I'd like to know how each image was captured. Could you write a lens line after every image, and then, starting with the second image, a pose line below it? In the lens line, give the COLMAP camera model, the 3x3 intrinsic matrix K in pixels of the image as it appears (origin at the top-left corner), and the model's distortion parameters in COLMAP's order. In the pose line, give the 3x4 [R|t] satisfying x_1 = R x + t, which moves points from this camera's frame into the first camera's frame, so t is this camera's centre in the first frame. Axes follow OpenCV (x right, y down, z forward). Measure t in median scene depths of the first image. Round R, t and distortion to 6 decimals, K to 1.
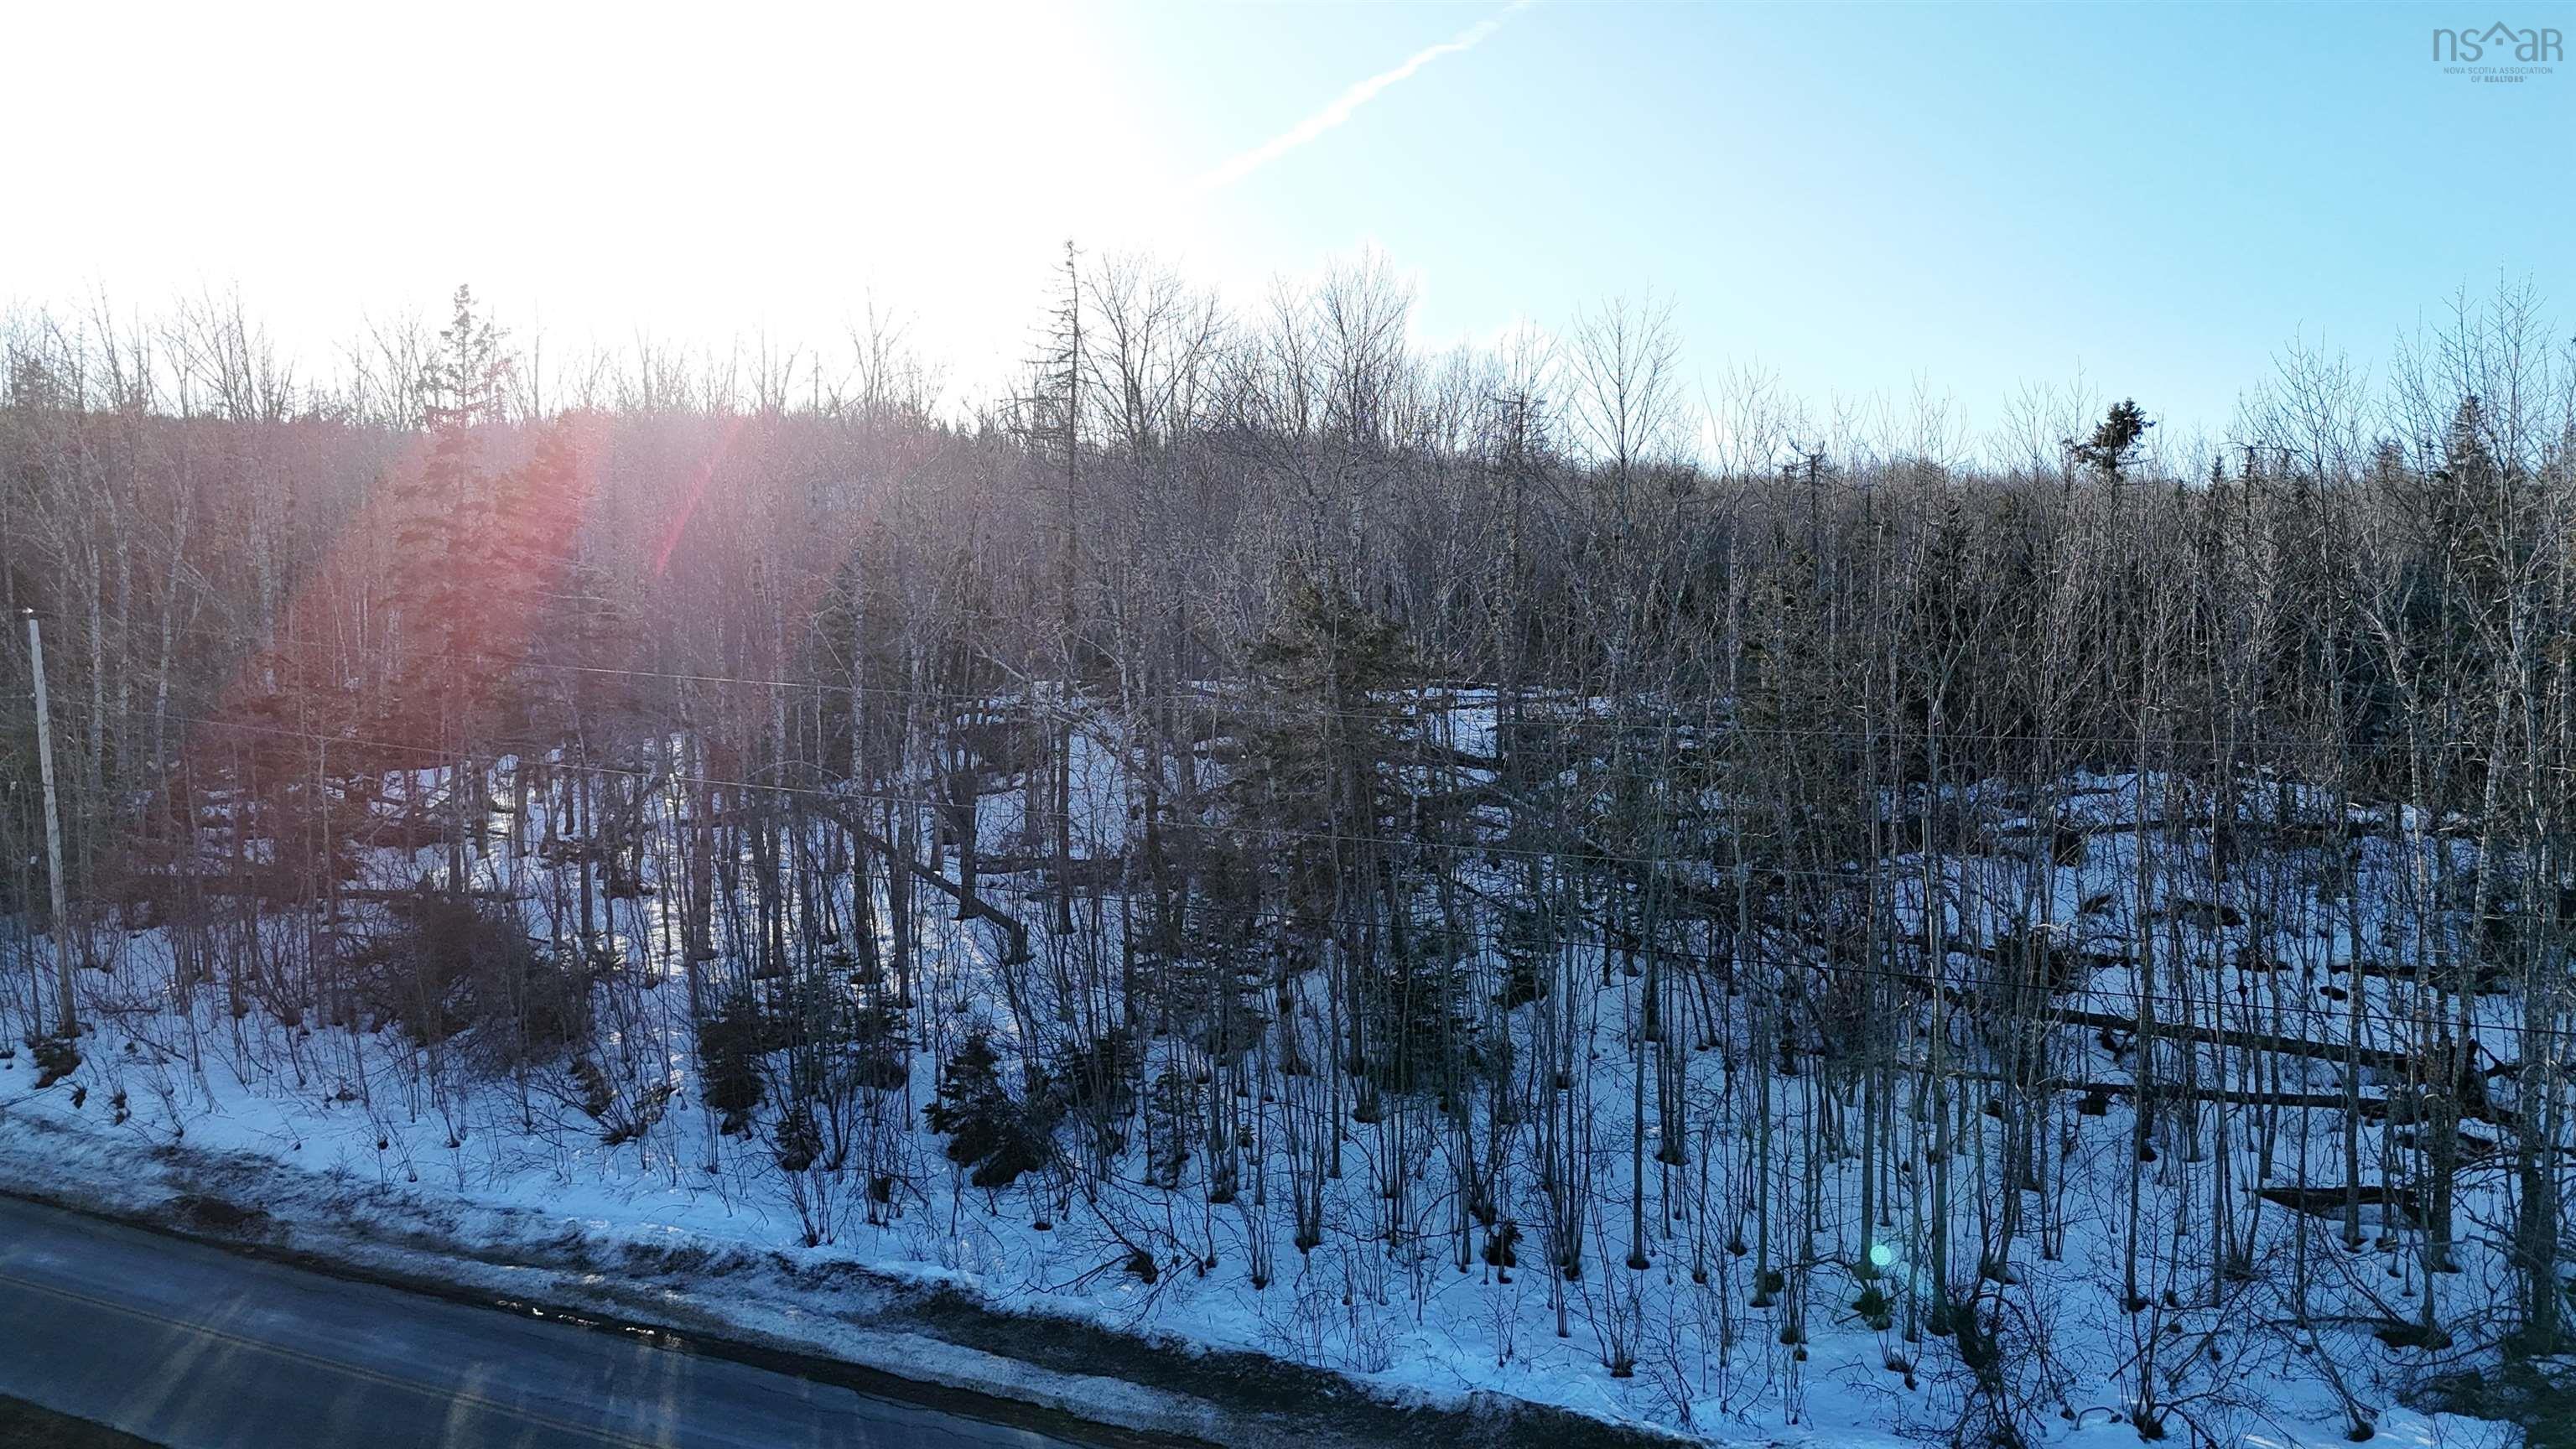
lens RADIAL K [[1885.3, 0, 1286.1], [0, 1885.3, 723.4], [0, 0, 1]] dist [0.081462, -0.087307]
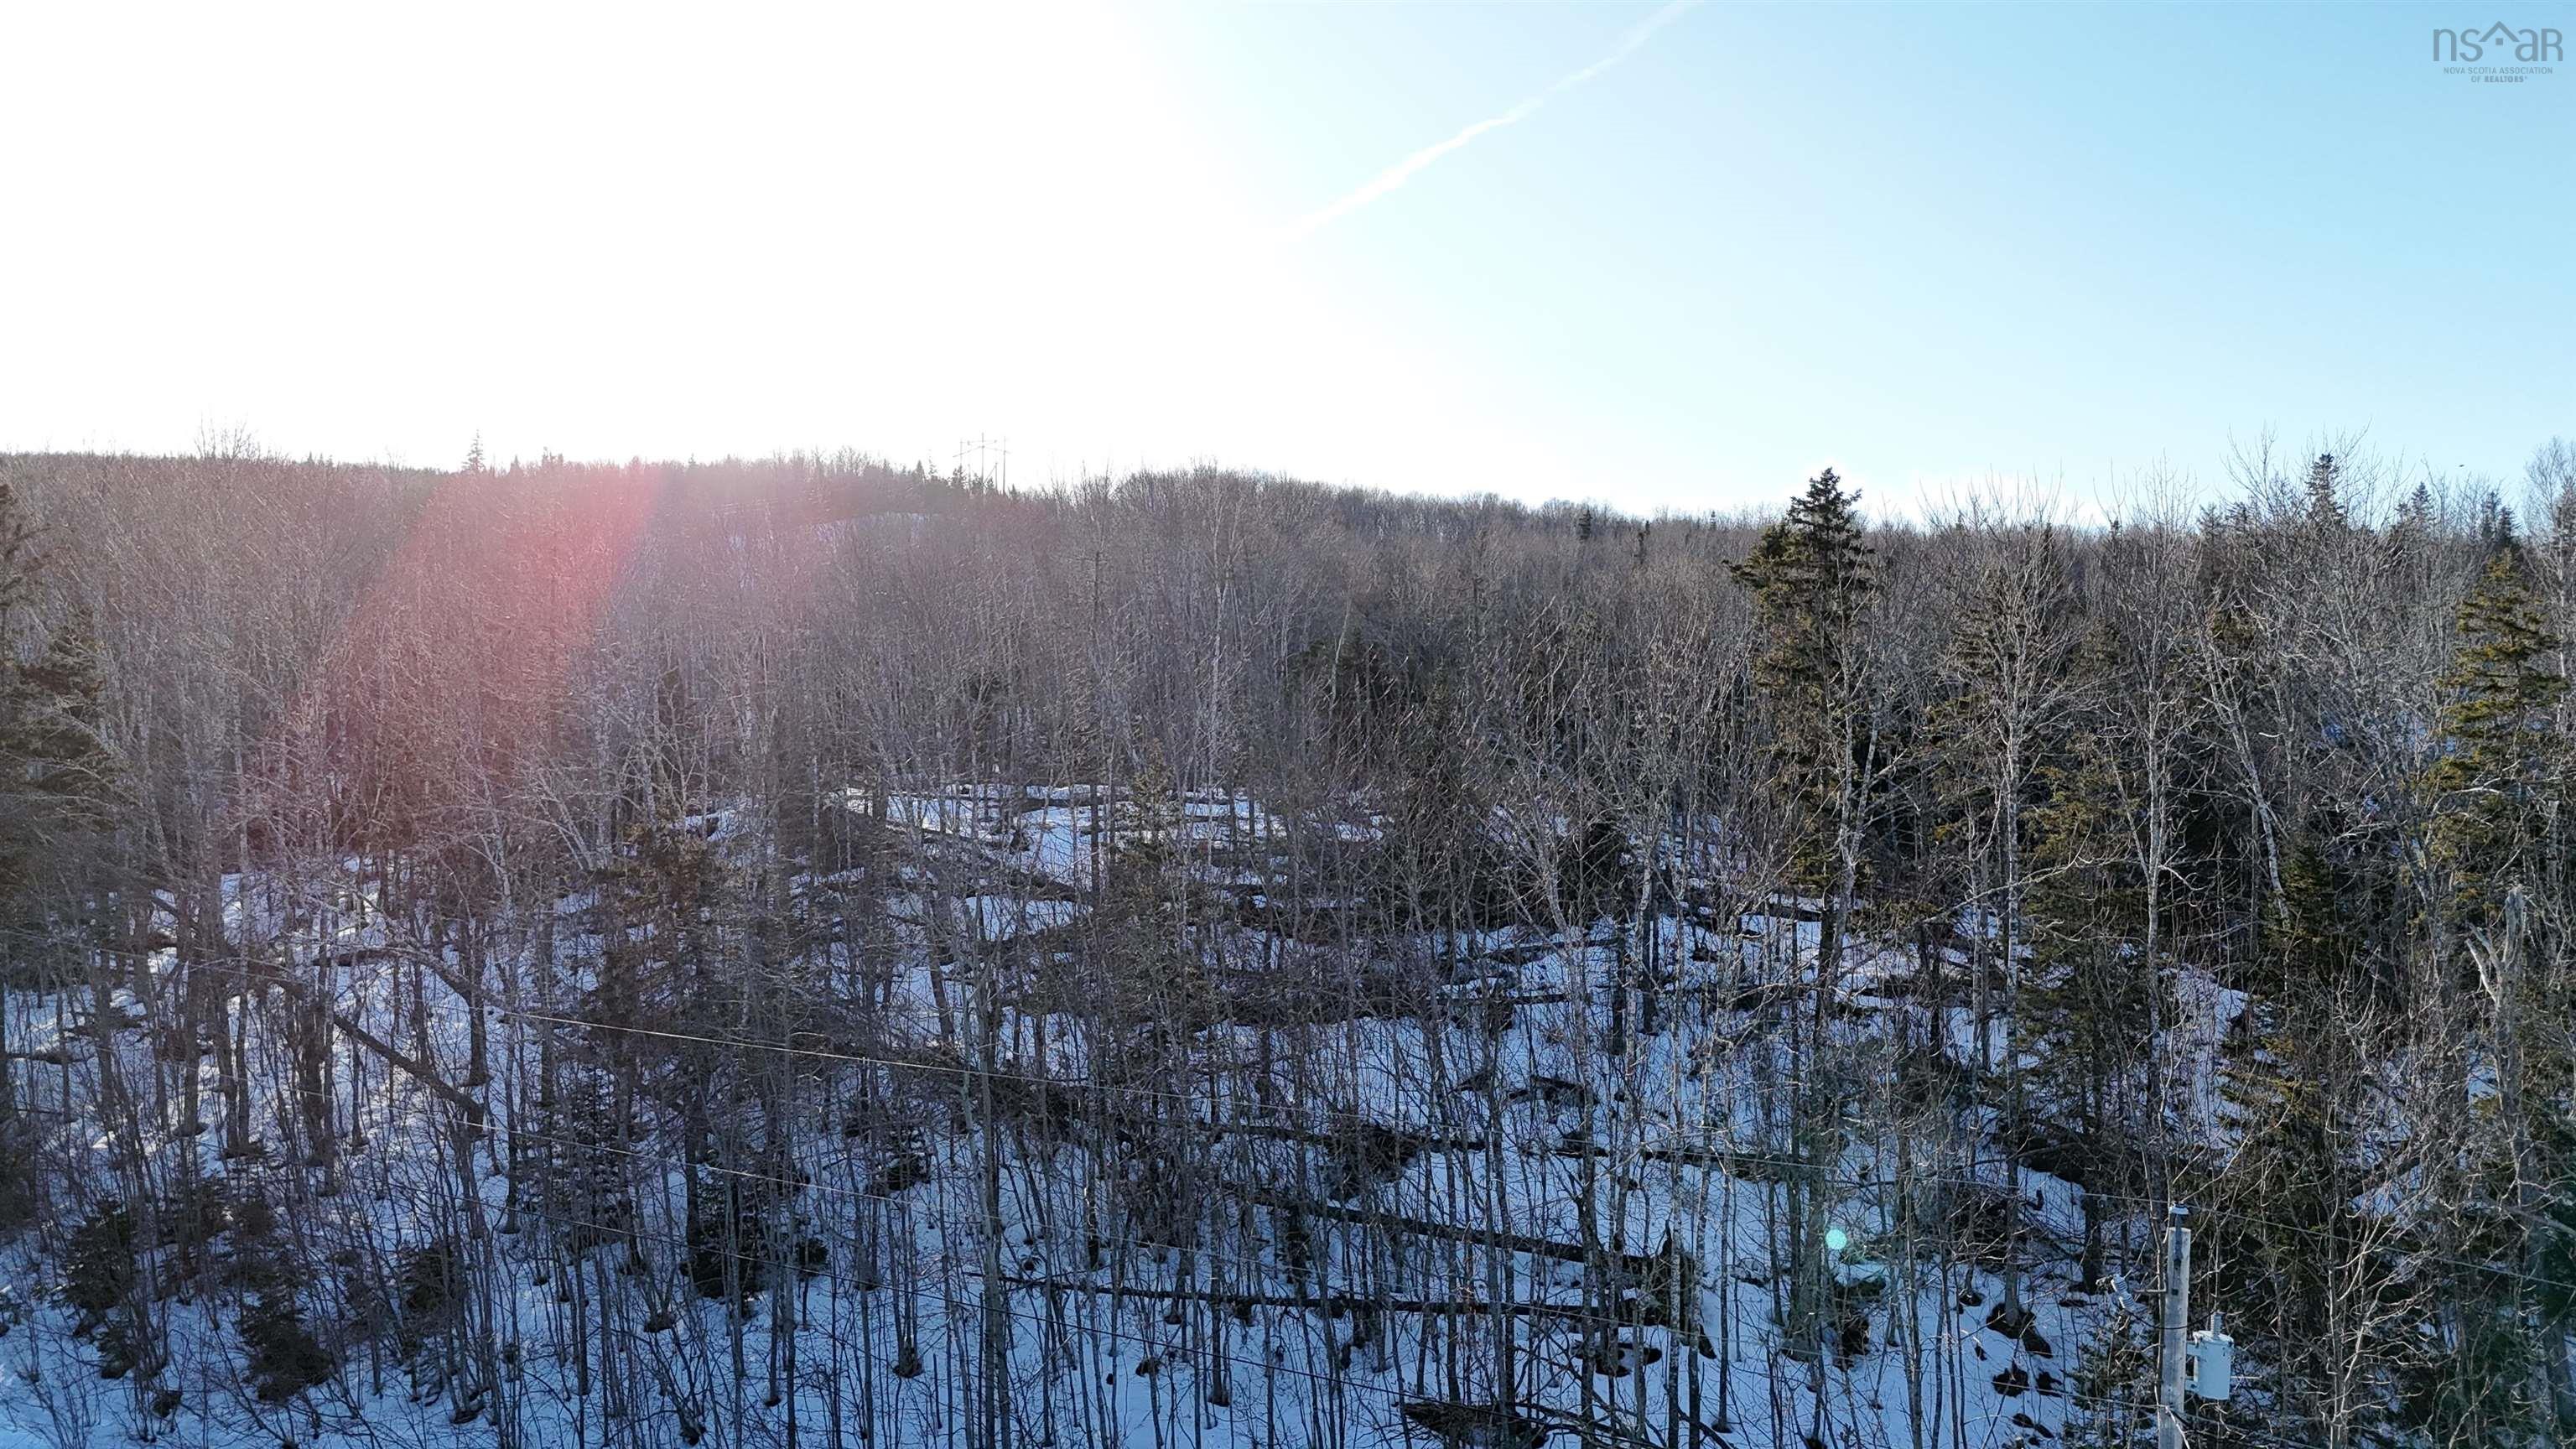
lens RADIAL K [[1885.3, 0, 1289.1], [0, 1885.3, 723.8], [0, 0, 1]] dist [0.081462, -0.087307]
pose [[0.999699, -0.007219, -0.023436, 0.372105], [0.007077, 0.999956, -0.006147, -0.104932], [0.023479, 0.005980, 0.999706, -0.054418]]
